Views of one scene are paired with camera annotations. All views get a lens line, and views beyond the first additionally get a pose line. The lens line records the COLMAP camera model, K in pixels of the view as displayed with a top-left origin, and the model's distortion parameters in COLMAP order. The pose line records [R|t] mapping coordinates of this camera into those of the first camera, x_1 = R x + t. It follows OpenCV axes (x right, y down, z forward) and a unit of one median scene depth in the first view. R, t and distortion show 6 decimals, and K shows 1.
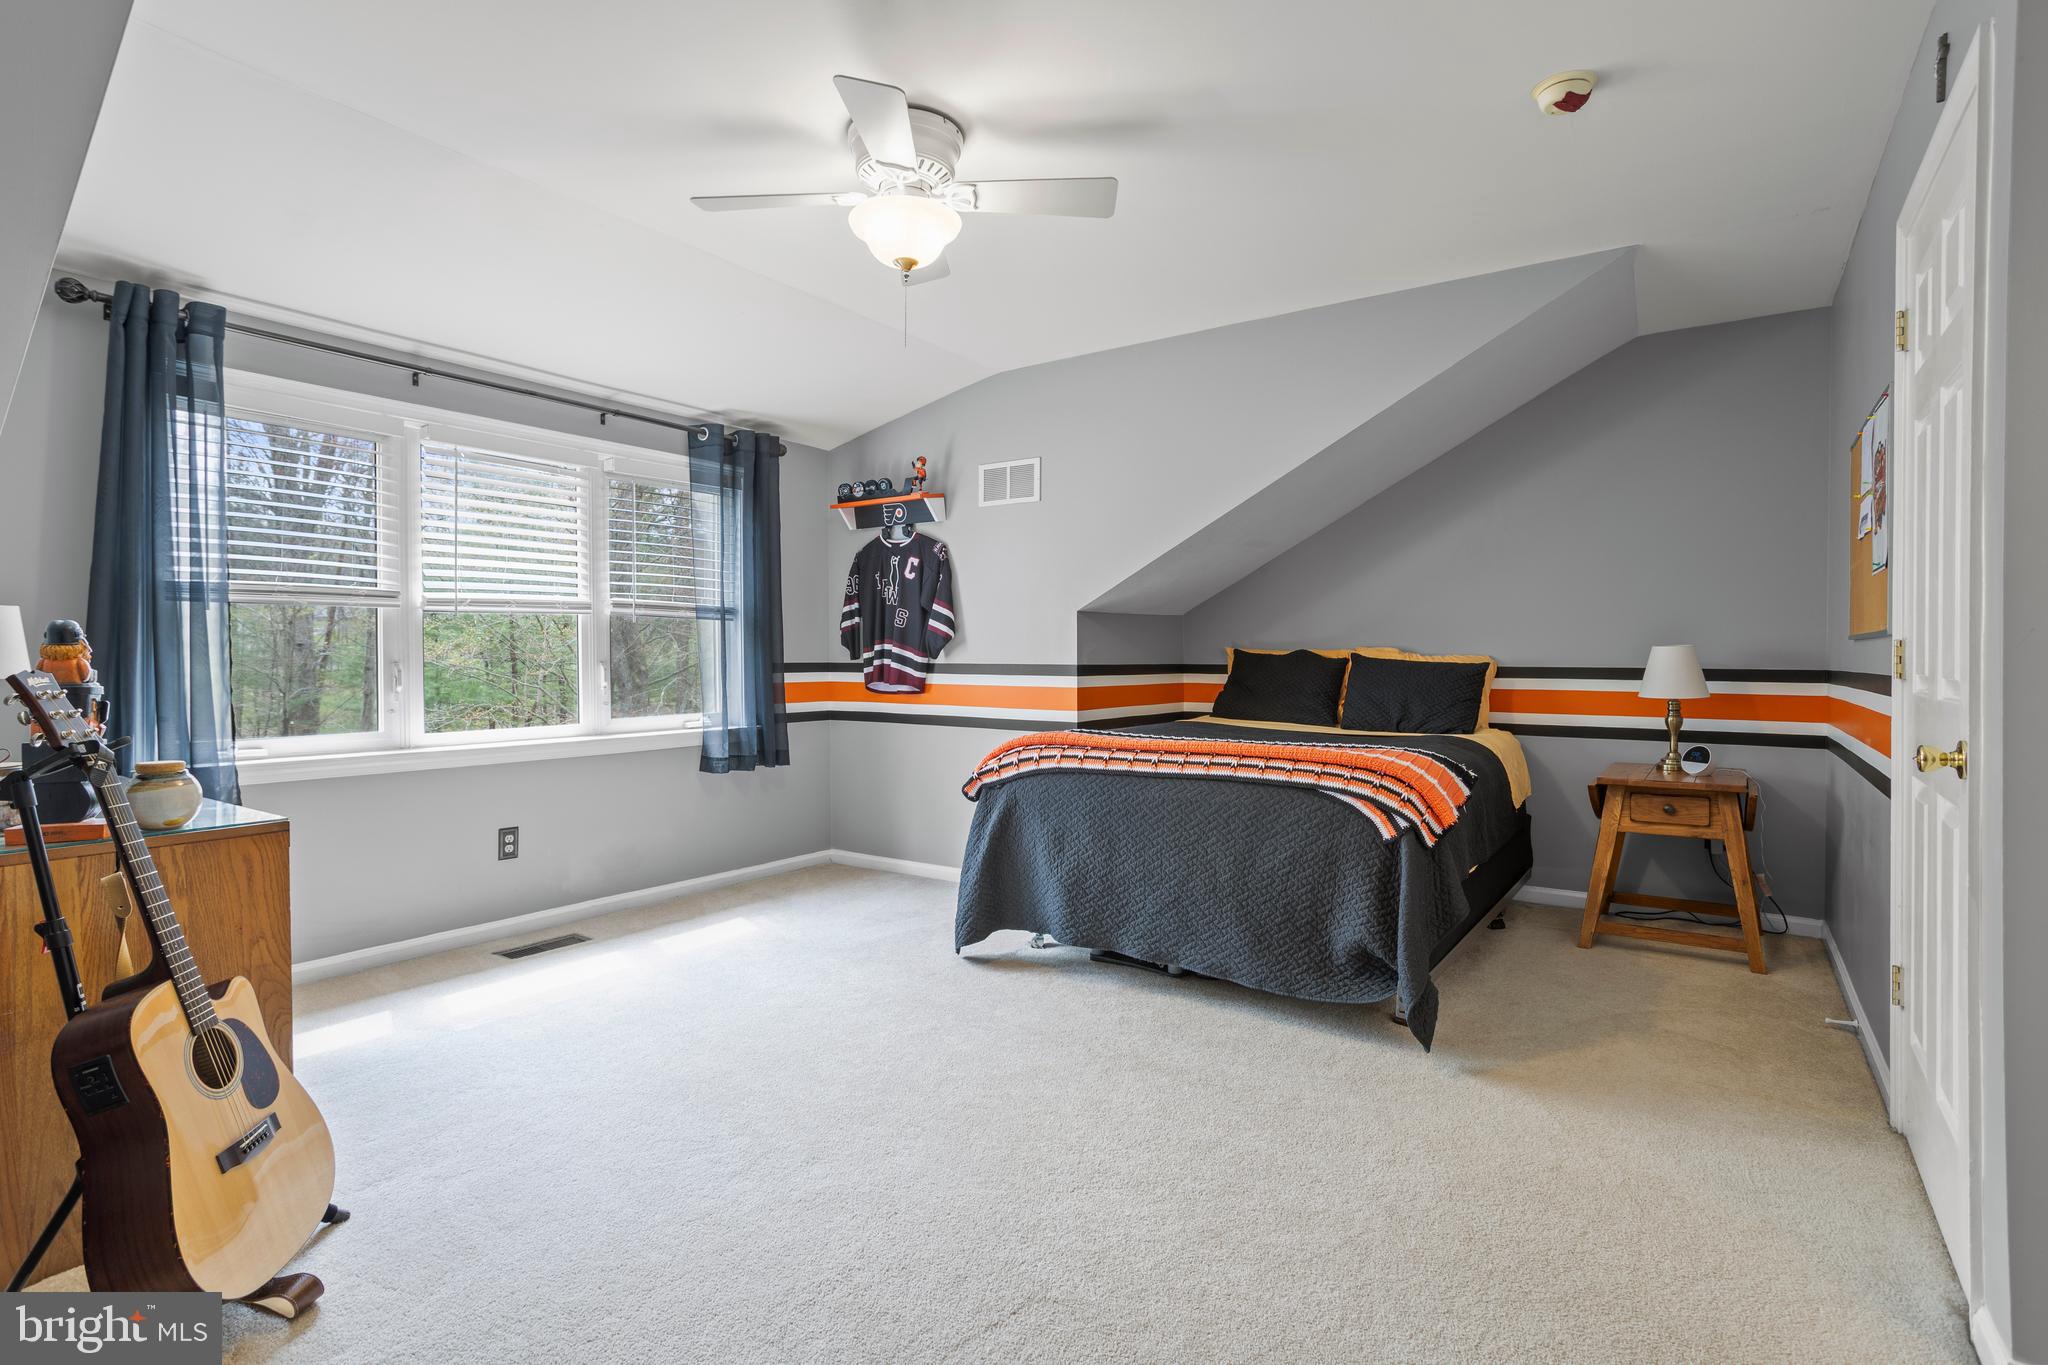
lens RADIAL K [[993.5, 0, 974.8], [0, 993.5, 669.1], [0, 0, 1]] dist [-0.042810, 0.027961]
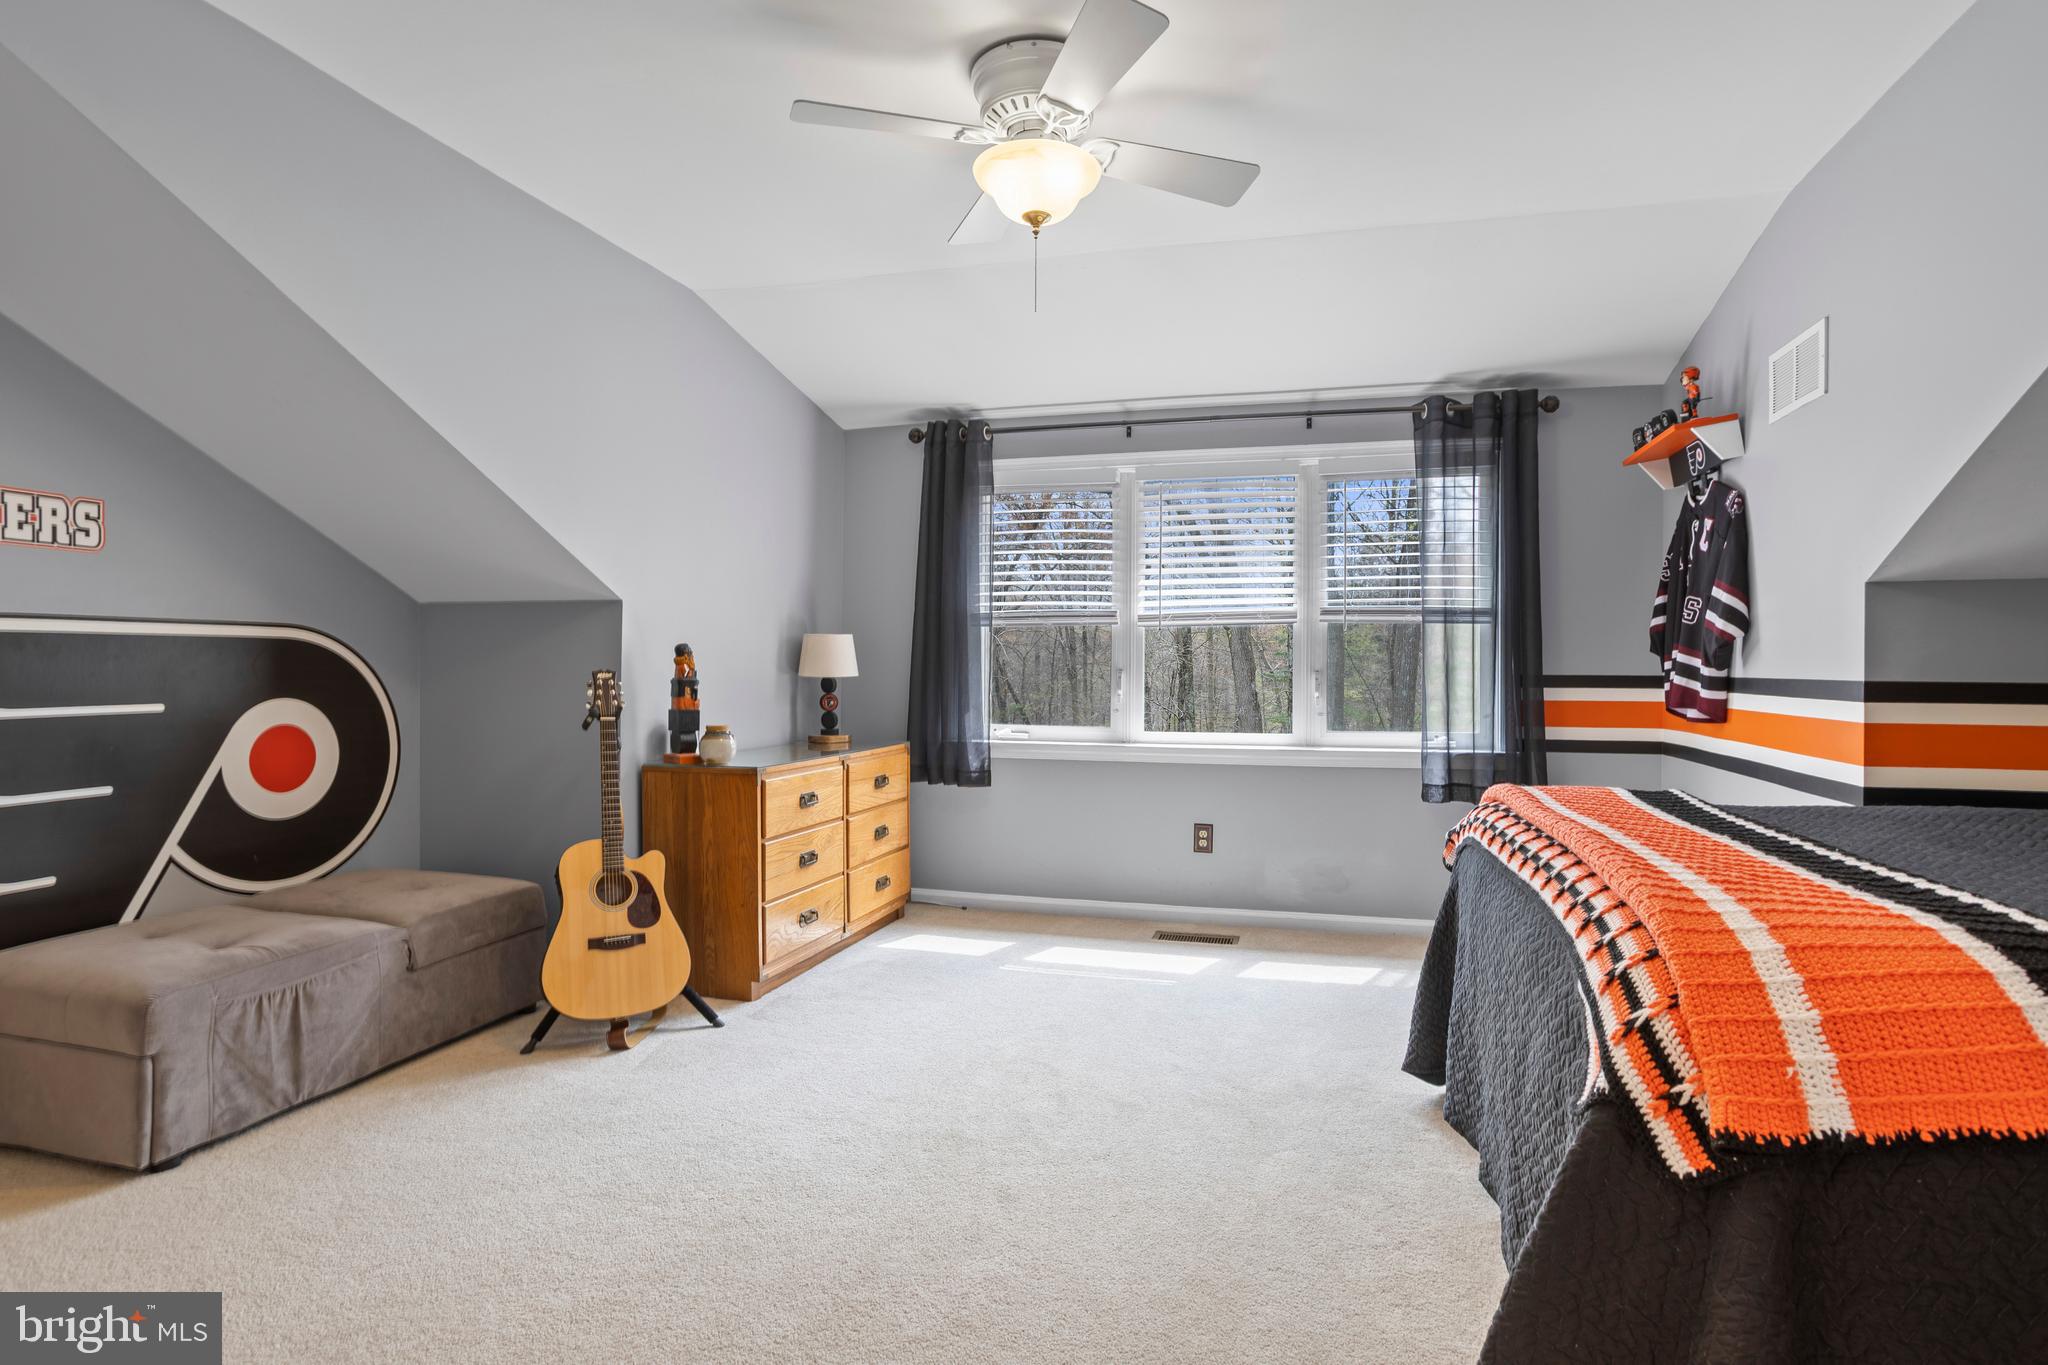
lens RADIAL K [[993.5, 0, 1028.5], [0, 993.5, 679.7], [0, 0, 1]] dist [-0.042810, 0.027961]
pose [[0.378267, 0.012069, -0.925618, 0.418751], [-0.015710, 0.999855, 0.006617, -0.001475], [0.925563, 0.012039, 0.378402, 0.369278]]
